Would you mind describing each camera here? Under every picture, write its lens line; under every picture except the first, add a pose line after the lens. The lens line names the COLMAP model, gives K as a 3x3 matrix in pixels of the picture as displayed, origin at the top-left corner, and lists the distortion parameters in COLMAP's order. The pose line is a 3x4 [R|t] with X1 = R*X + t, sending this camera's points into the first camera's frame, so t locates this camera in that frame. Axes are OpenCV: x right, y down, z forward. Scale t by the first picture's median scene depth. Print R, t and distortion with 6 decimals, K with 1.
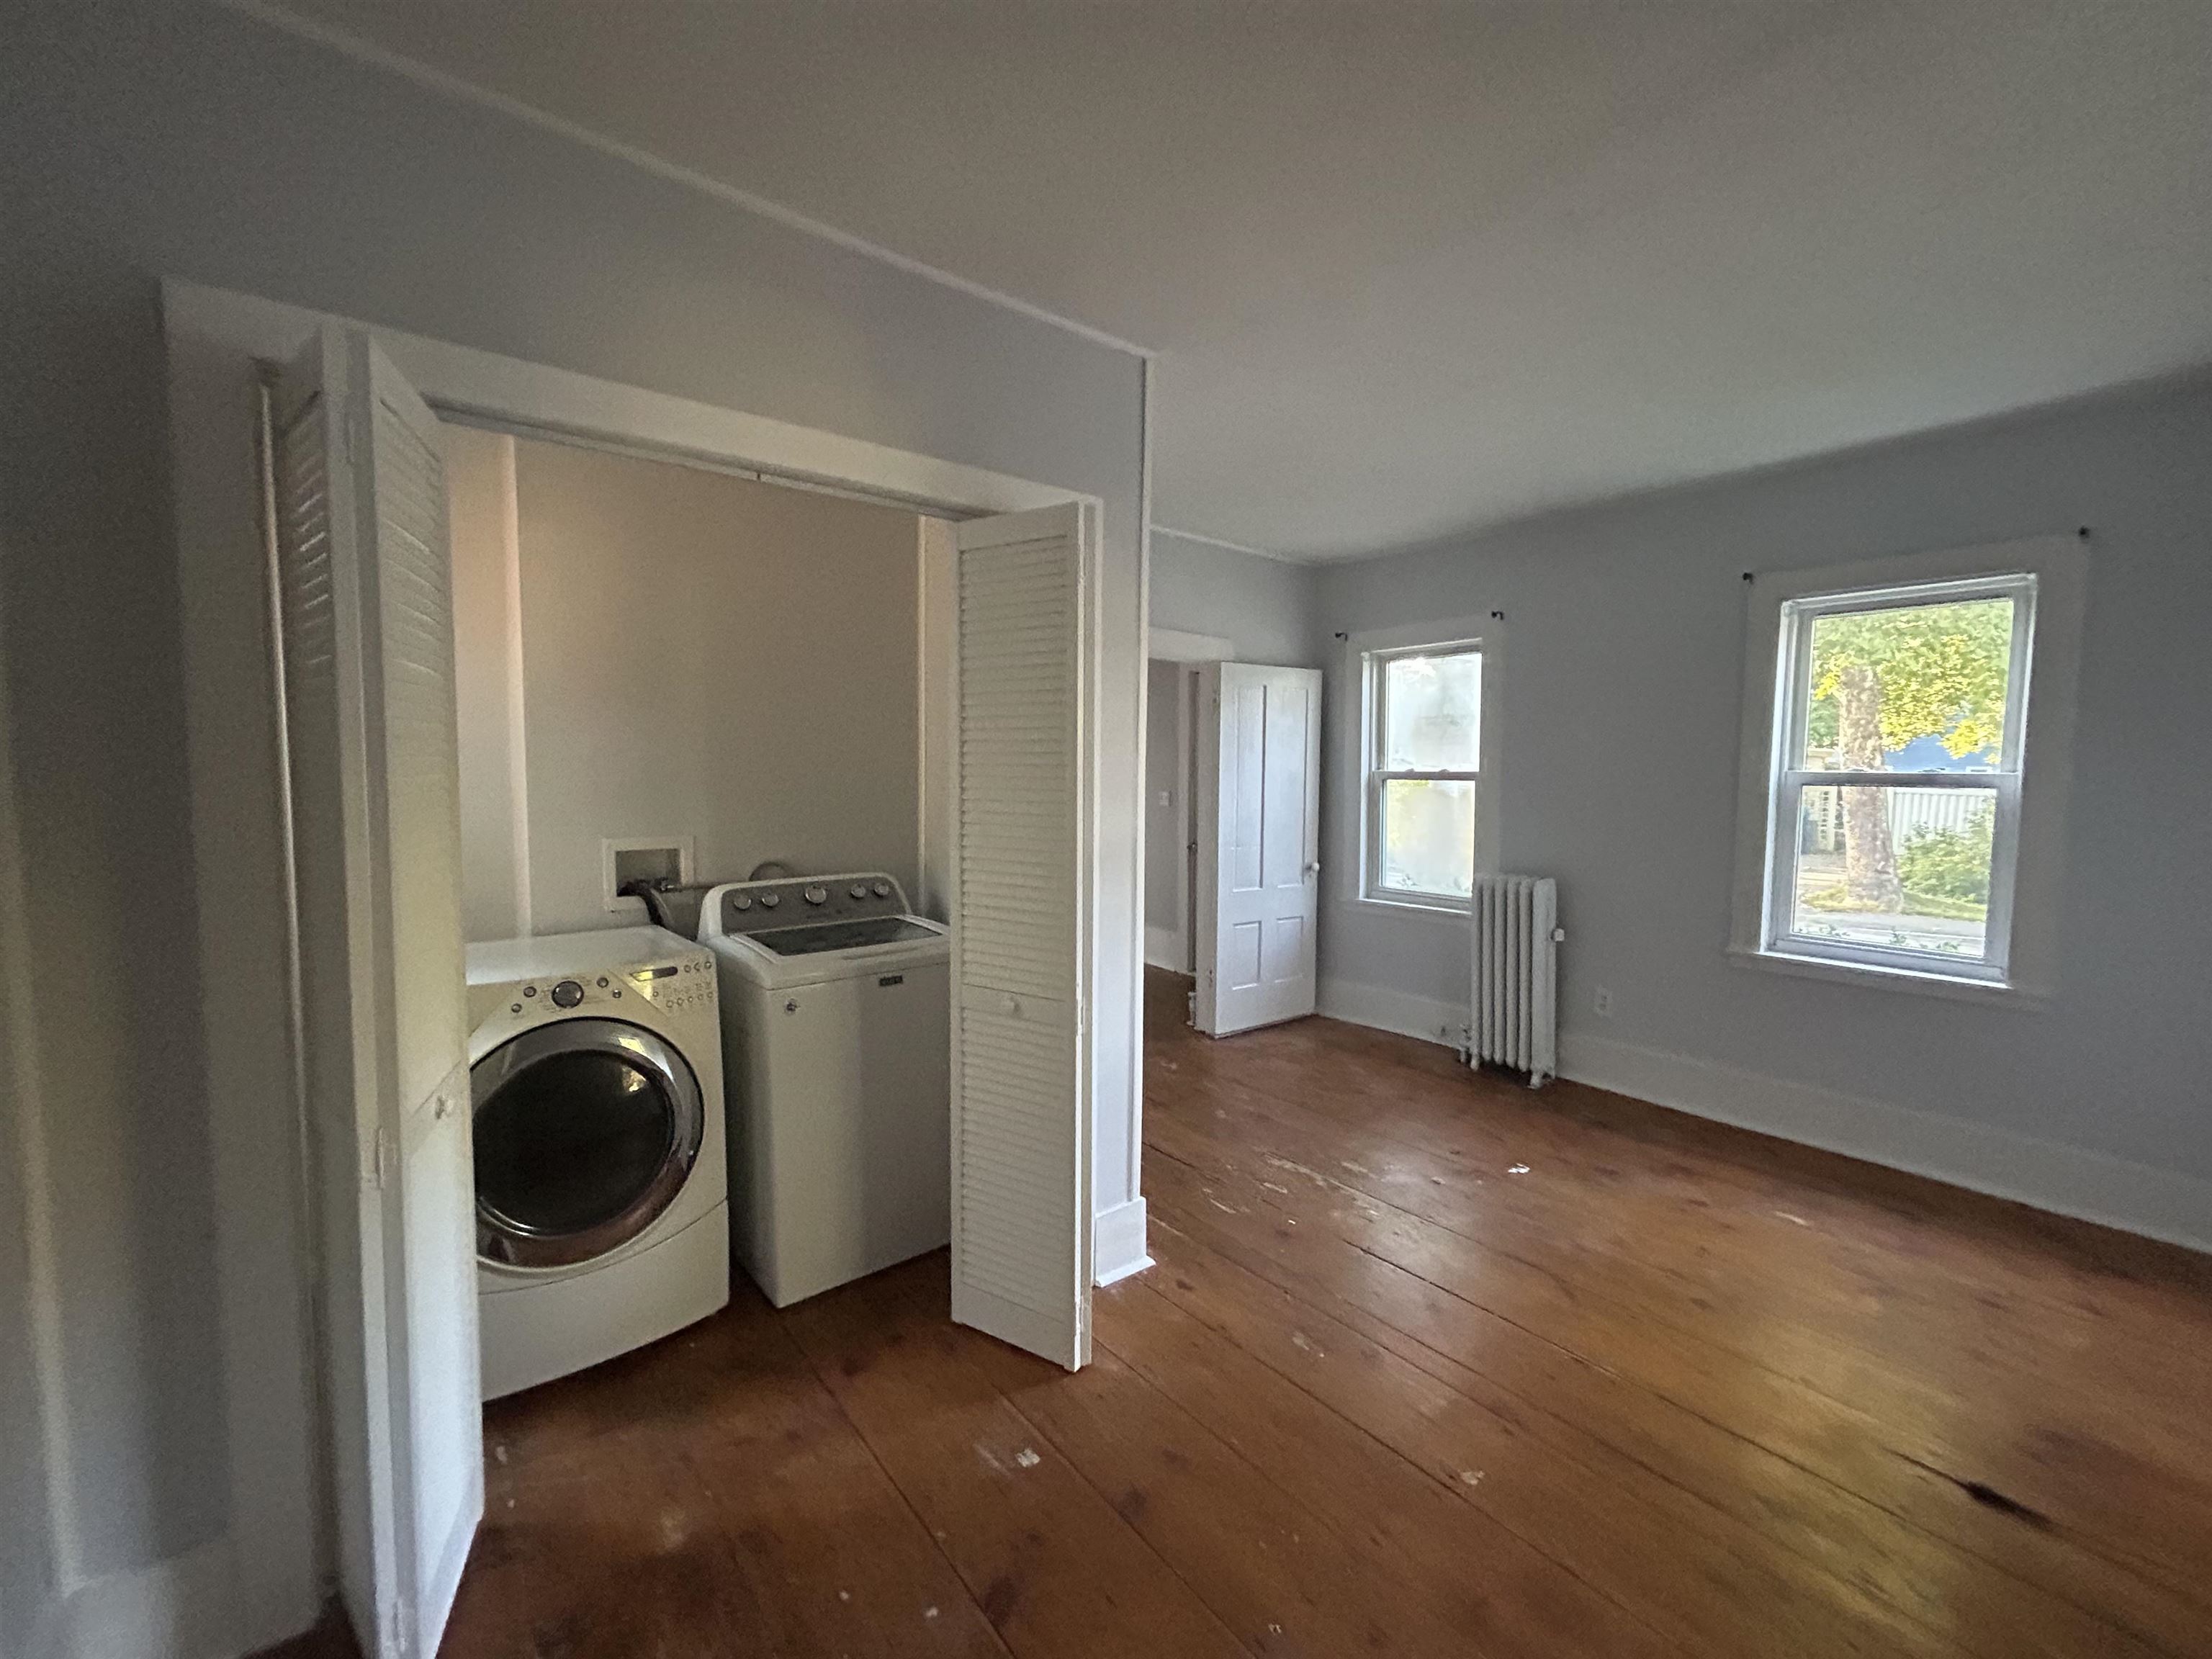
lens RADIAL K [[901.1, 0, 1106.0], [0, 901.1, 829.5], [0, 0, 1]] dist [0.010133, 0.000003]
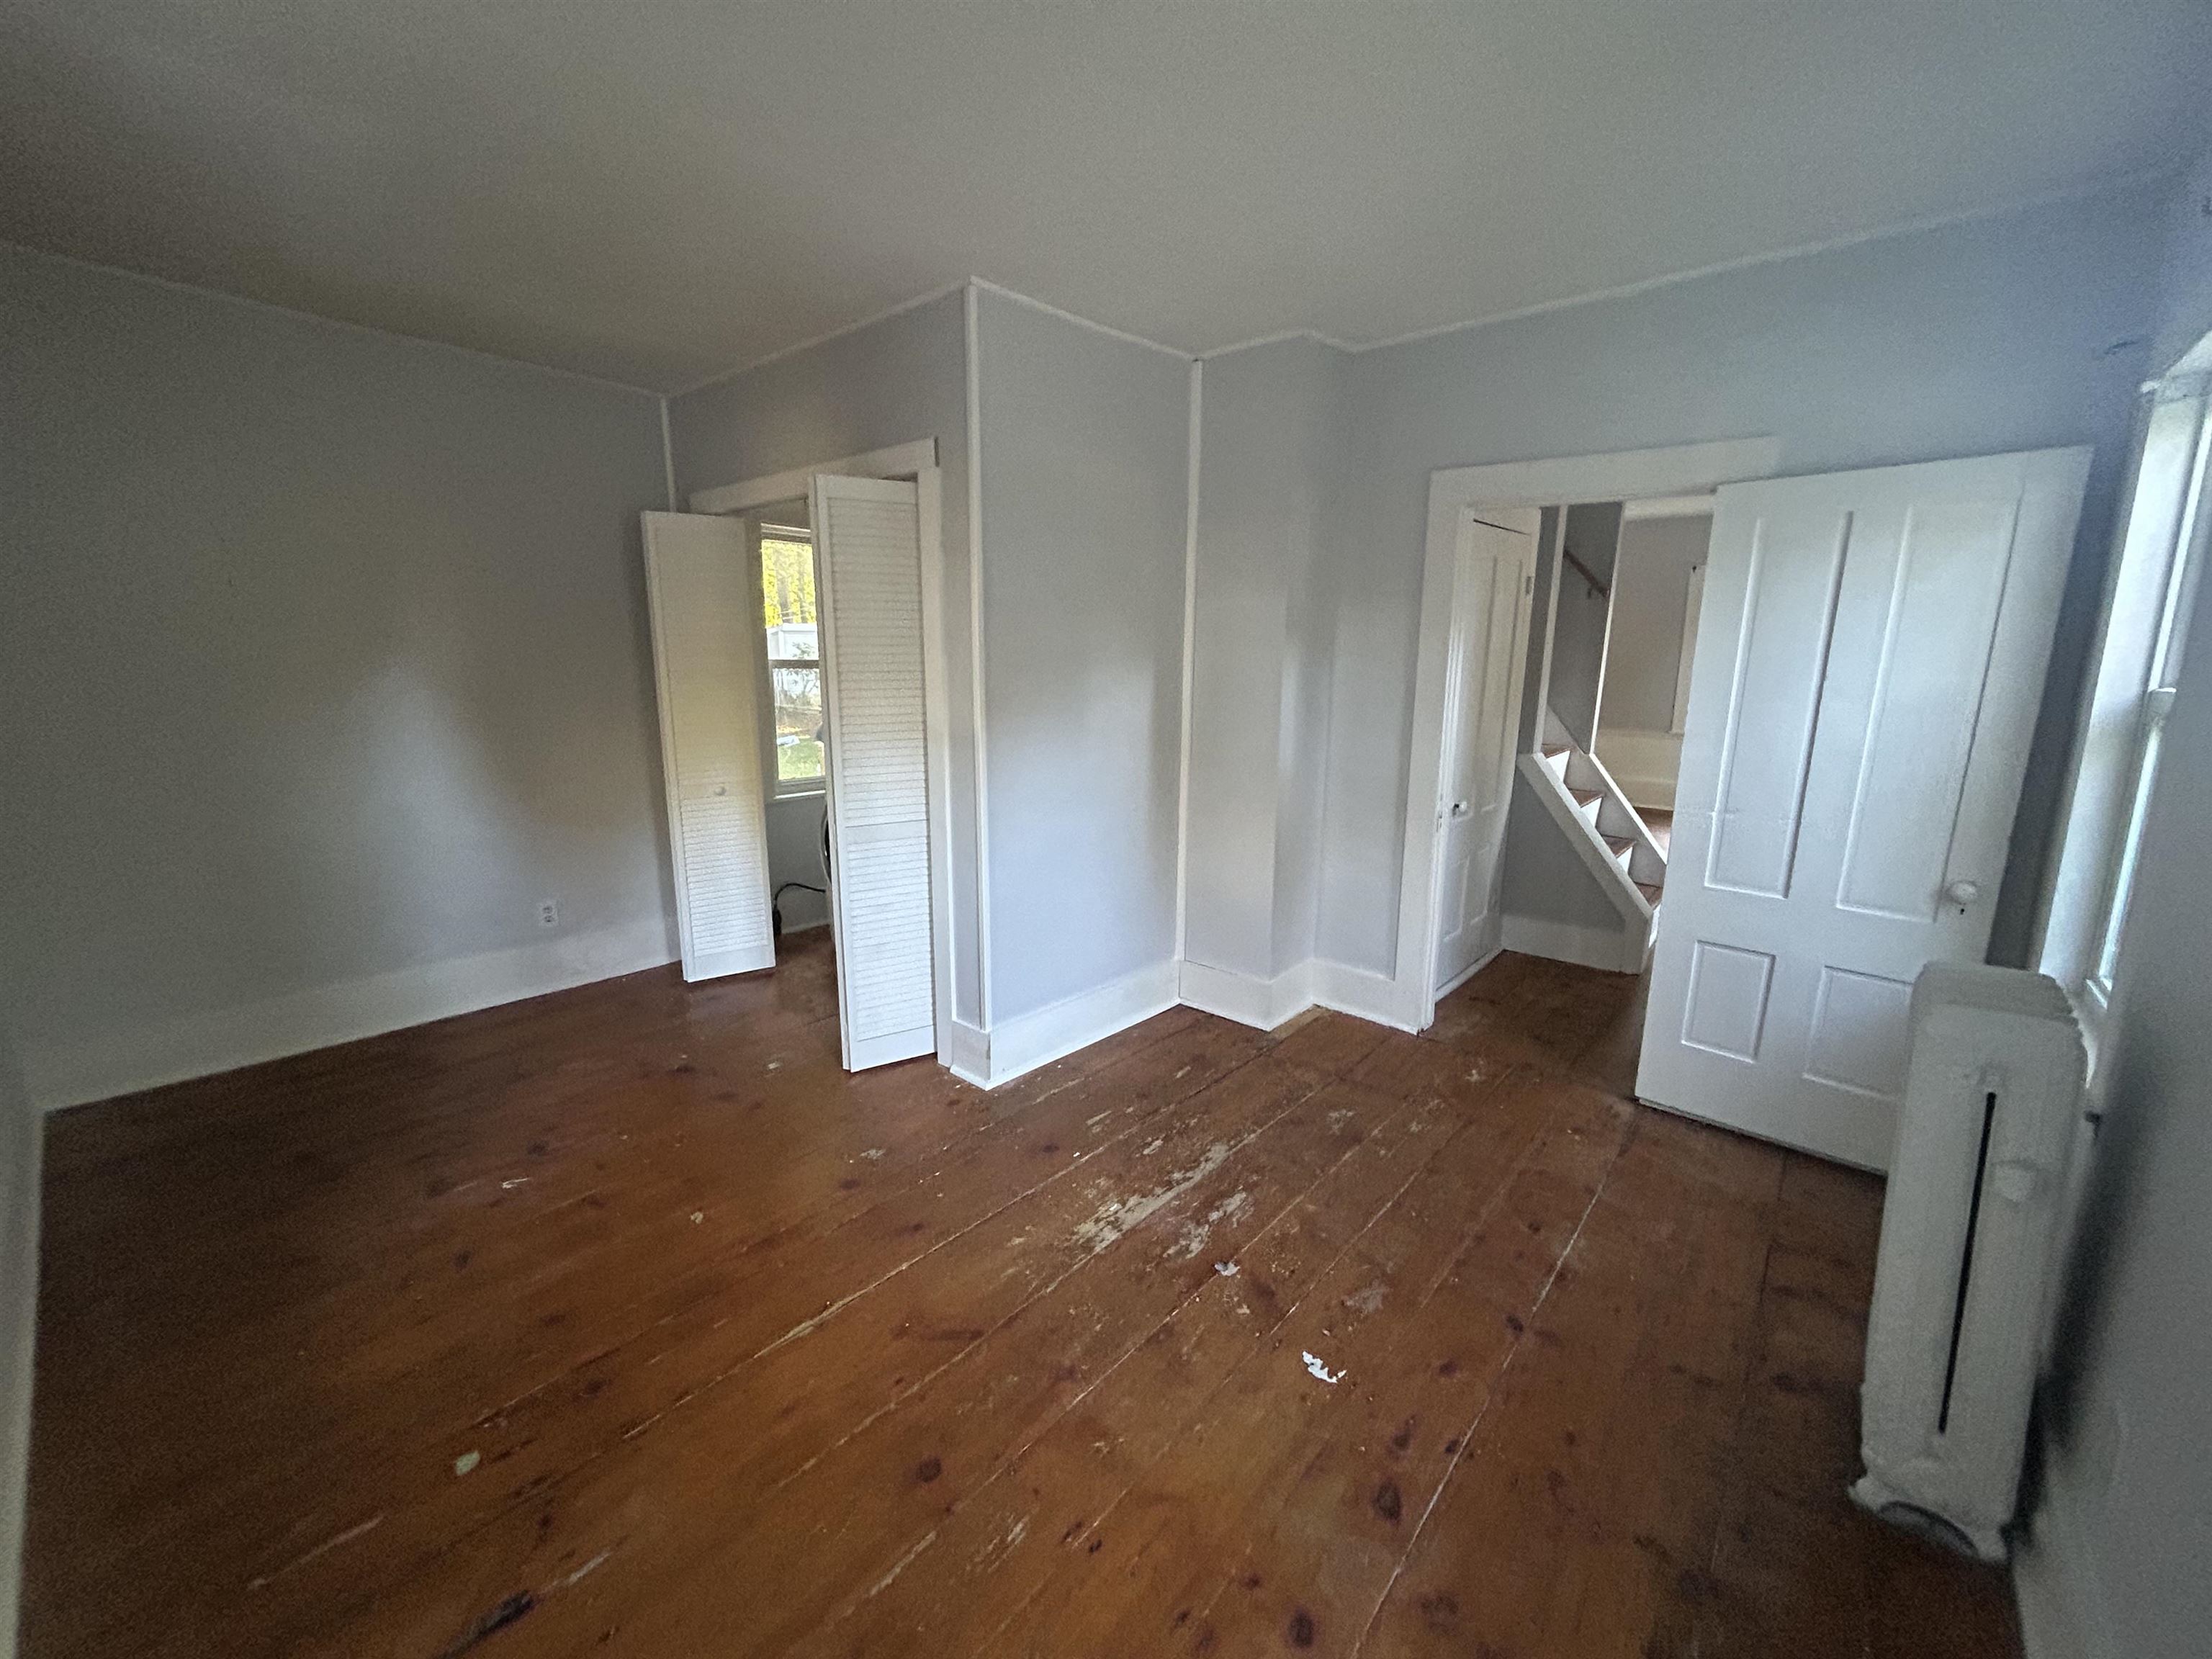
lens RADIAL K [[901.1, 0, 1106.0], [0, 901.1, 829.5], [0, 0, 1]] dist [0.010133, 0.000003]
pose [[0.182836, 0.191458, -0.964321, 0.938069], [-0.077851, 0.980594, 0.179928, -0.066108], [0.980056, 0.042176, 0.194193, 0.734769]]
